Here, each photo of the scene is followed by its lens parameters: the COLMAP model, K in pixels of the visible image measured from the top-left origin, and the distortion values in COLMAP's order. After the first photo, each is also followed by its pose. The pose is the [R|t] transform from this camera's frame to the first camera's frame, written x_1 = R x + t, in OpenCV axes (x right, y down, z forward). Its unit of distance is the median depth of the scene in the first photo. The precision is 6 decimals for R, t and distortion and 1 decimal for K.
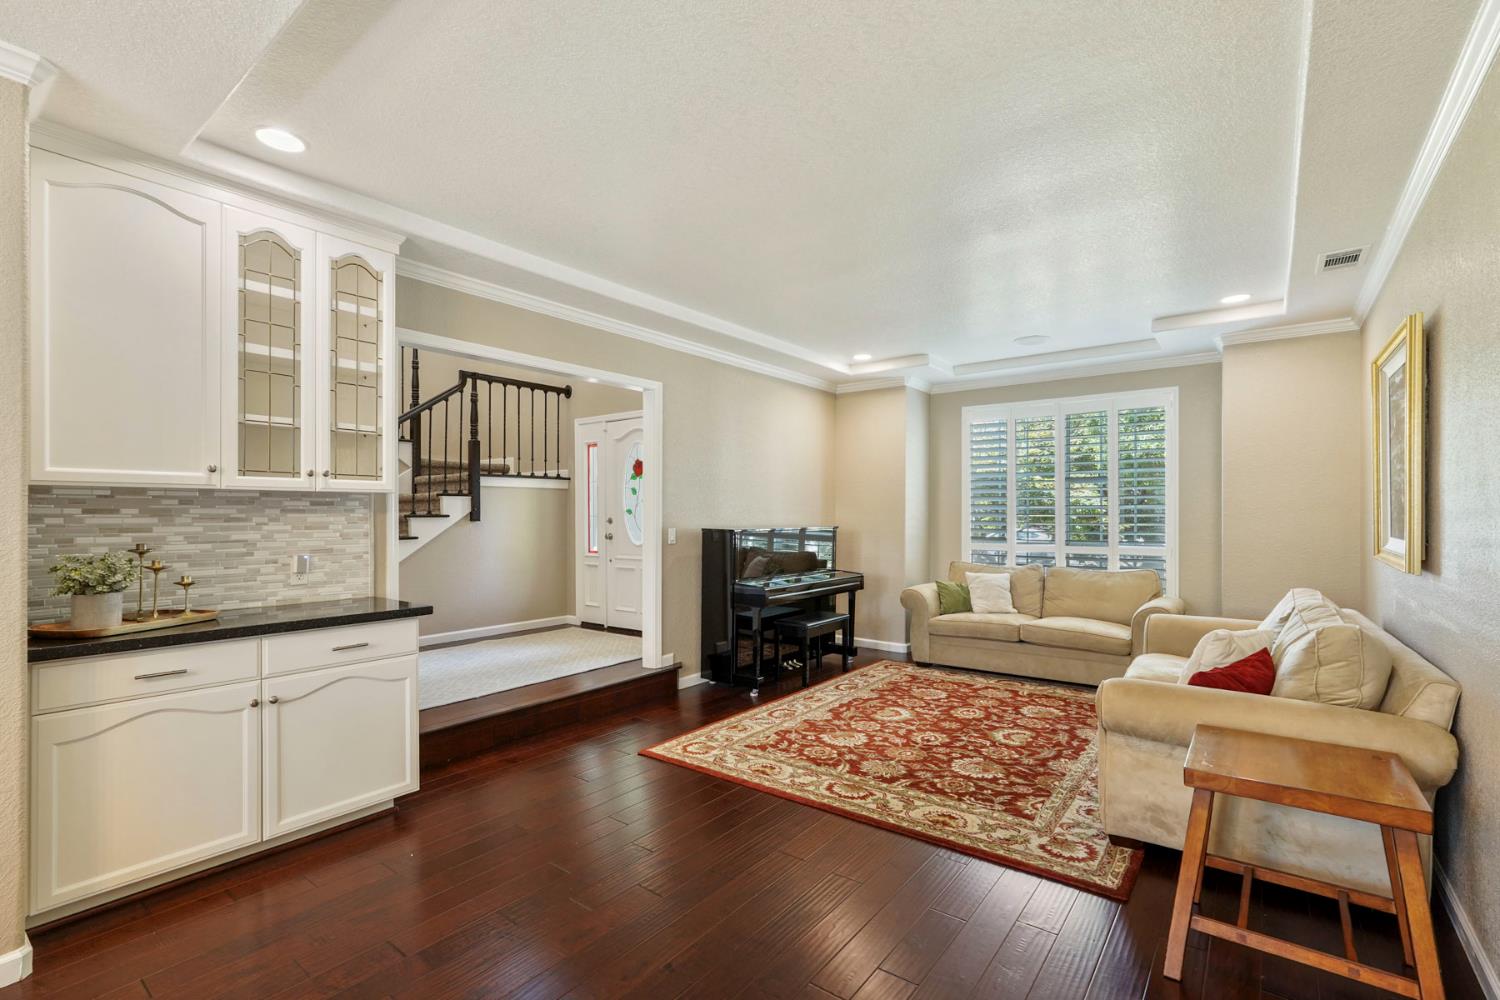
lens RADIAL K [[669.8, 0, 742.1], [0, 669.8, 509.7], [0, 0, 1]] dist [-0.004925, 0.003197]
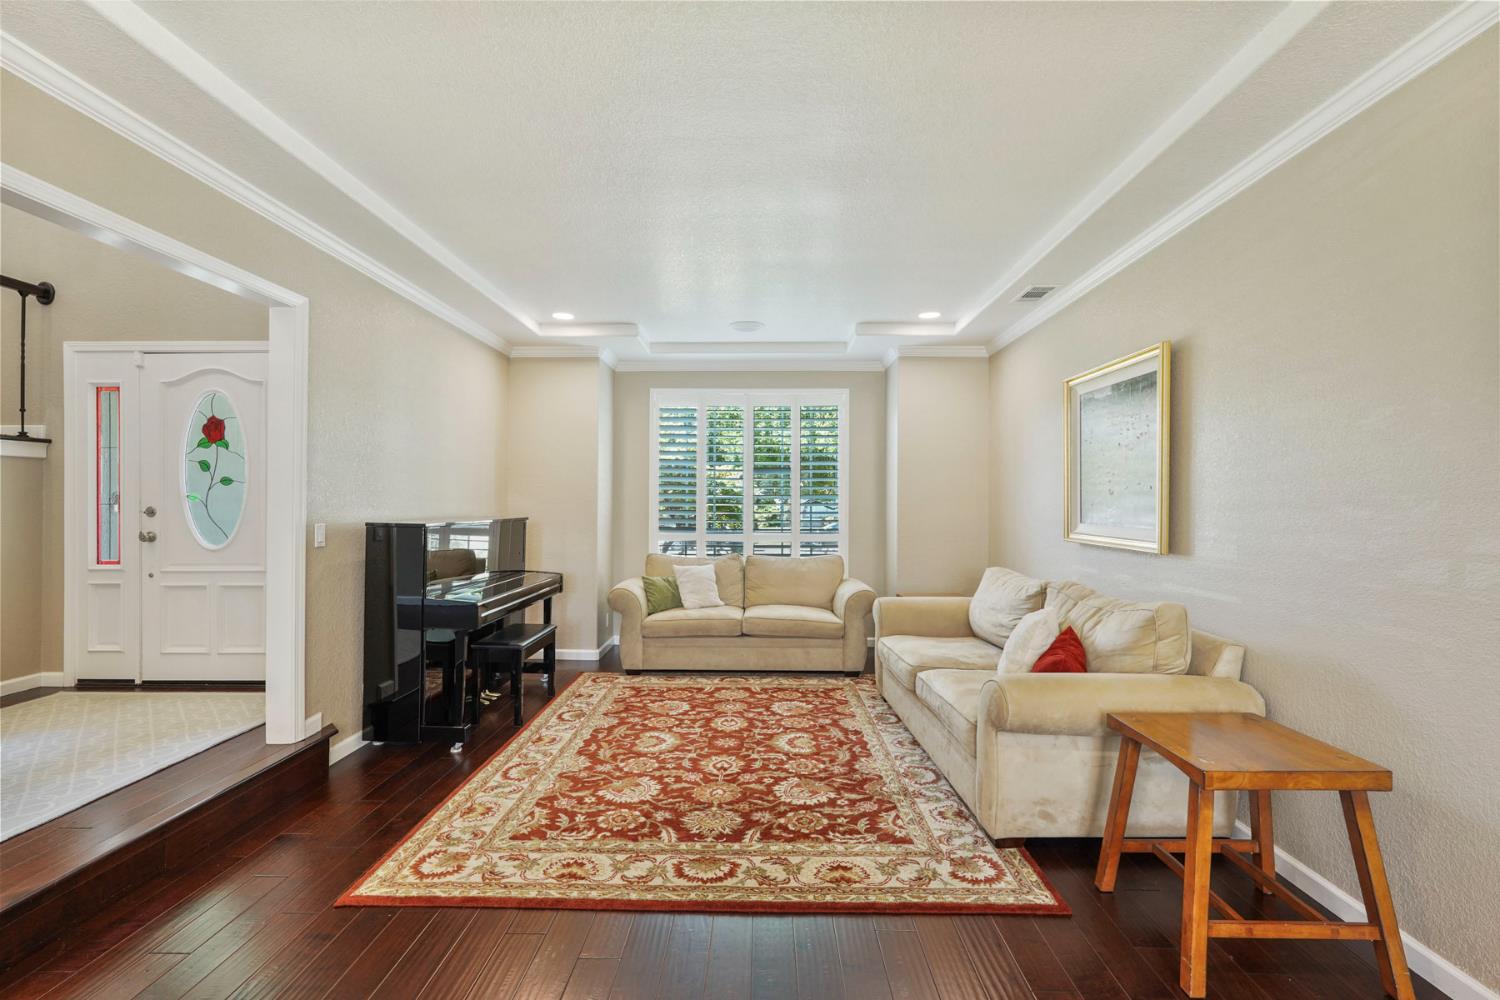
lens RADIAL K [[669.8, 0, 752.3], [0, 669.8, 497.8], [0, 0, 1]] dist [-0.004925, 0.003197]
pose [[0.805223, 0.008165, 0.592916, -0.156510], [-0.007940, 0.999964, -0.002988, 0.001439], [-0.592919, -0.002302, 0.805258, 0.225522]]
